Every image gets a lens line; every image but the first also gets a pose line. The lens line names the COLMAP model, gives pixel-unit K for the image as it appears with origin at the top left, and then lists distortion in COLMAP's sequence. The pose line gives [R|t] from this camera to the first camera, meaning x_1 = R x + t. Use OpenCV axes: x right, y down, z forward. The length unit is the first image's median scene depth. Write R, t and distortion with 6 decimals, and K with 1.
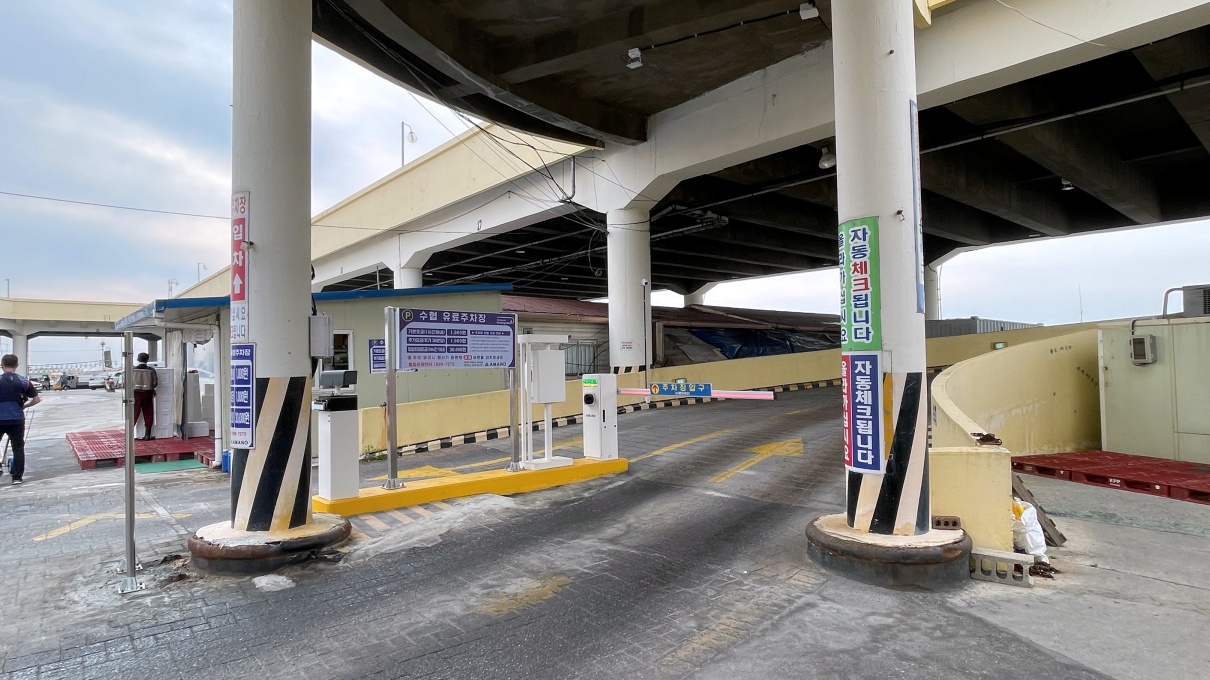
lens RADIAL K [[651.3, 0, 605.0], [0, 651.3, 347.9], [0, 0, 1]] dist [-0.004196, 0.002543]
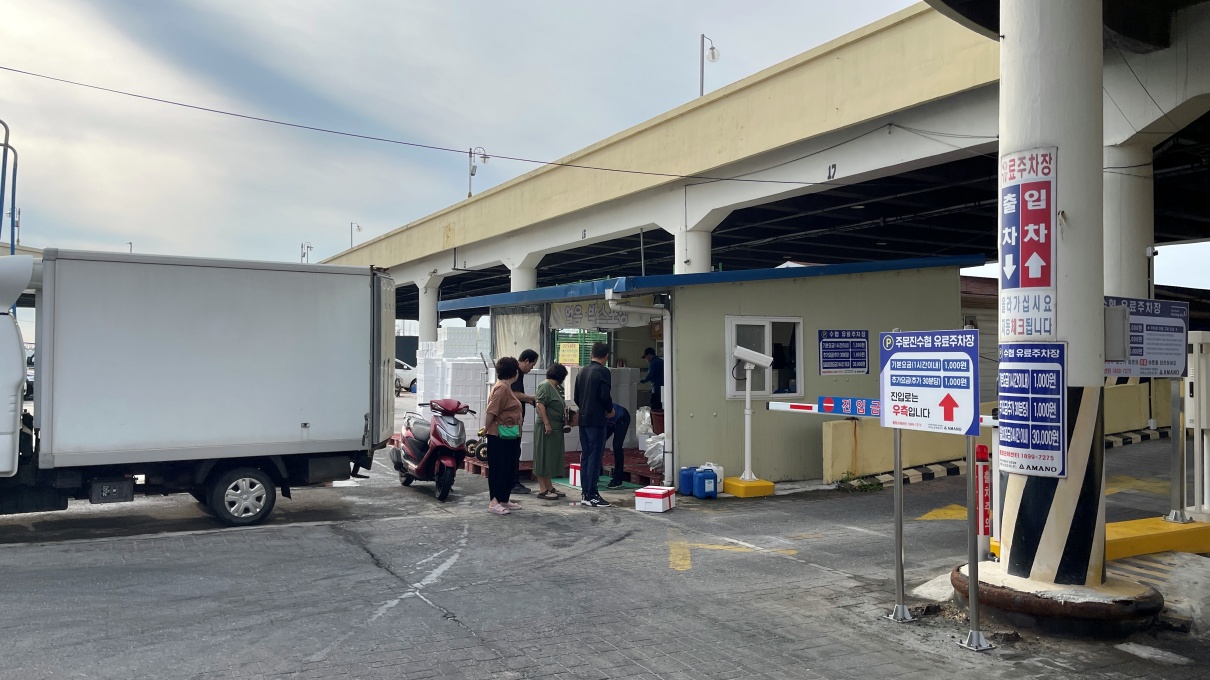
lens RADIAL K [[912.5, 0, 604.6], [0, 912.5, 334.7], [0, 0, 1]] dist [0.005809, -0.017155]
pose [[0.974771, 0.021118, -0.222208, -0.832998], [-0.021842, 0.999761, -0.000800, -0.002934], [0.222138, 0.005634, 0.974999, -0.184928]]
